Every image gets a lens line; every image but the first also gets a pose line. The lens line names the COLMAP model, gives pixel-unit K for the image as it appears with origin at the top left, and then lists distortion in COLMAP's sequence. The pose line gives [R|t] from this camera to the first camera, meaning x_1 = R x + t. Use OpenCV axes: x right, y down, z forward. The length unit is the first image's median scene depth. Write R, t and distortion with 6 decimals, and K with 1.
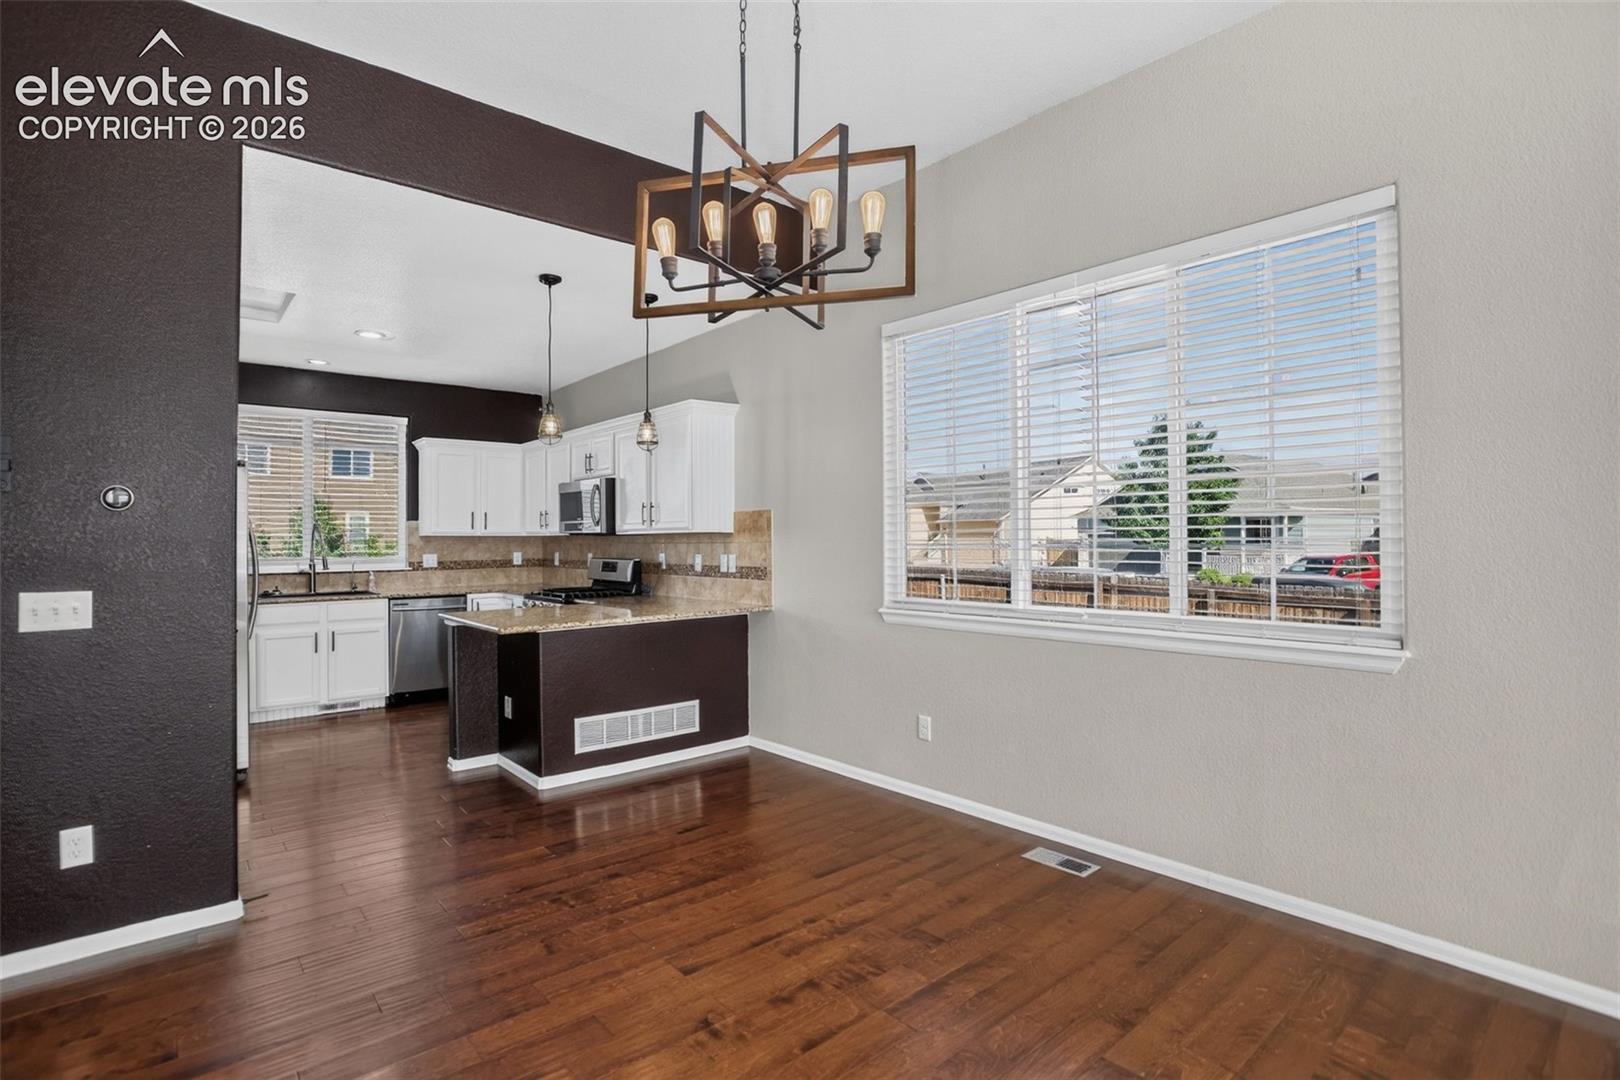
lens RADIAL K [[782.9, 0, 778.8], [0, 782.9, 538.0], [0, 0, 1]] dist [-0.016332, 0.007105]
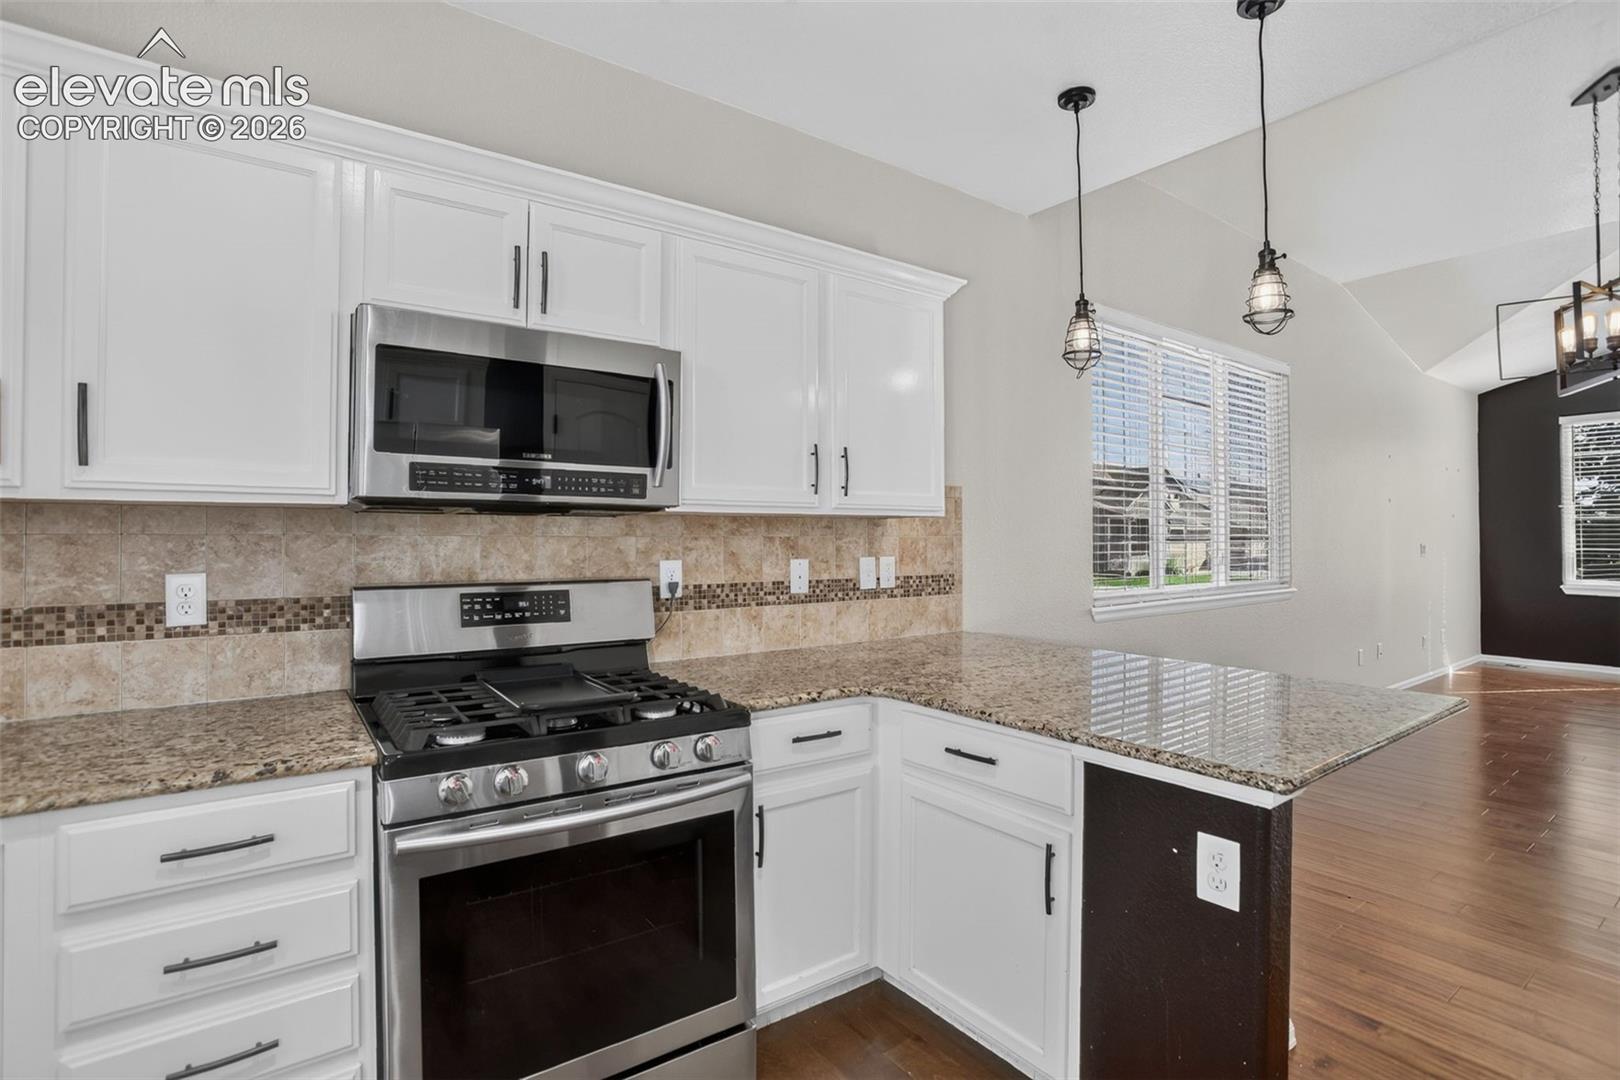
lens RADIAL K [[782.9, 0, 820.1], [0, 782.9, 541.5], [0, 0, 1]] dist [-0.016332, 0.007105]
pose [[0.082387, 0.001426, 0.996599, -0.513795], [0.000657, 0.999999, -0.001486, 0.008707], [-0.996600, 0.000777, 0.082386, 0.811119]]
